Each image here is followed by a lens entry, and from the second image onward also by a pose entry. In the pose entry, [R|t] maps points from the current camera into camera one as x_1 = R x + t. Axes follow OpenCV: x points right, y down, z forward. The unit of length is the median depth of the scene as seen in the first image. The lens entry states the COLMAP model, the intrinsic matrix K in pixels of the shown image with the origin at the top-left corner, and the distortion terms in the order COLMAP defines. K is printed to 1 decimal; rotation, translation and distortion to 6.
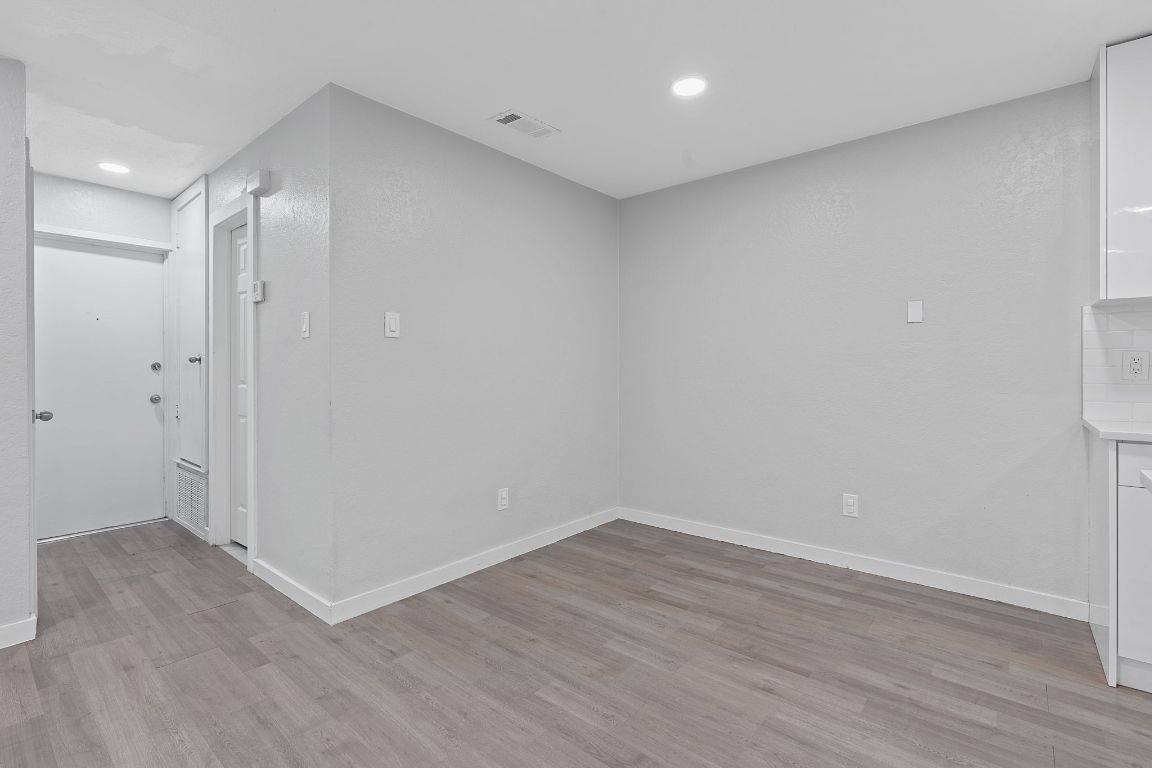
lens RADIAL K [[529.1, 0, 570.8], [0, 529.1, 370.5], [0, 0, 1]] dist [-0.001859, -0.000145]
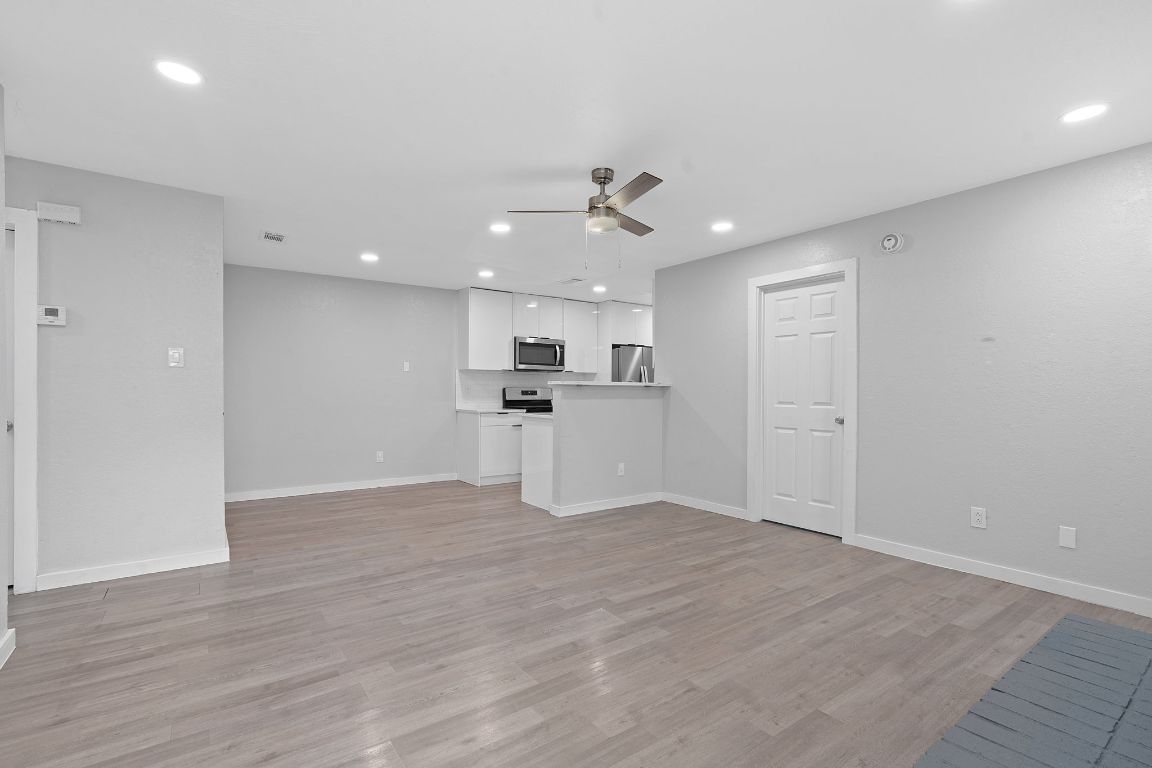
lens RADIAL K [[527.4, 0, 573.1], [0, 527.4, 389.3], [0, 0, 1]] dist [-0.000695, 0.000273]
pose [[0.246279, 0.003414, 0.969193, -1.725522], [0.001253, 0.999992, -0.003841, -0.003065], [-0.969198, 0.002161, 0.246272, -0.336140]]
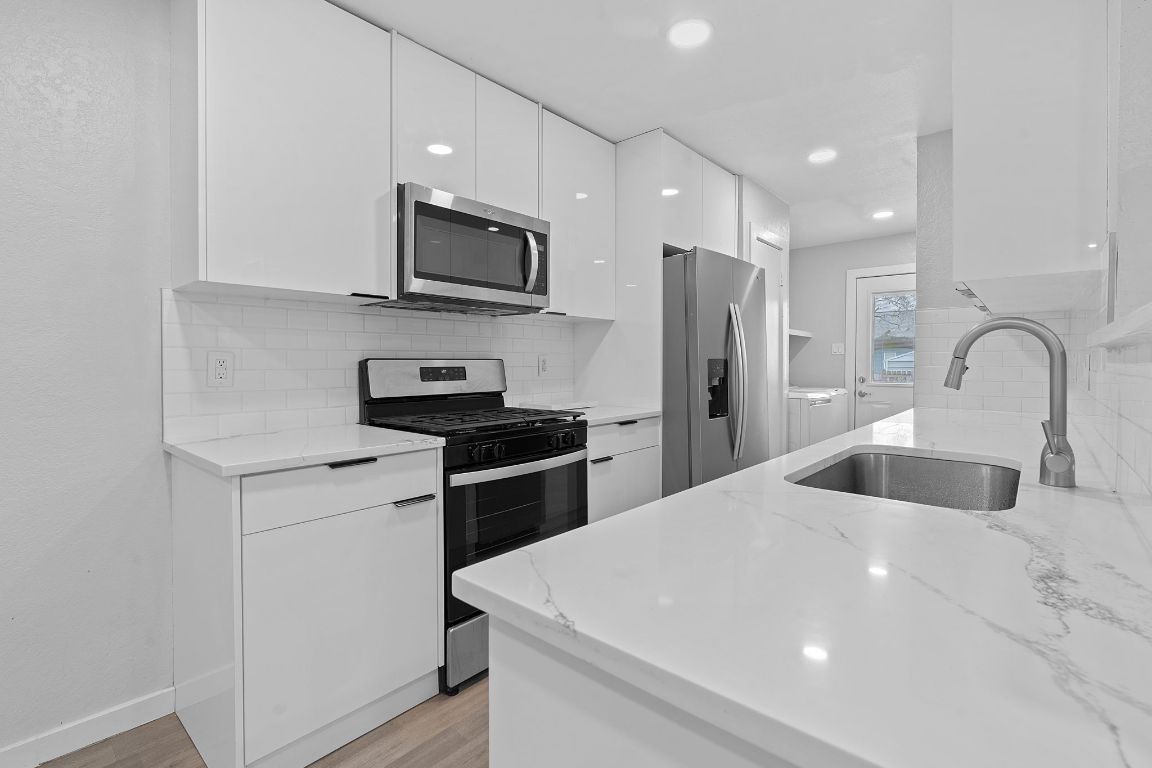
lens RADIAL K [[530.6, 0, 574.3], [0, 530.6, 365.6], [0, 0, 1]] dist [-0.003044, -0.000593]
pose [[0.024082, -0.008674, 0.999672, 0.257585], [0.006284, 0.999944, 0.008525, -0.018267], [-0.999690, 0.006077, 0.024136, 0.426028]]
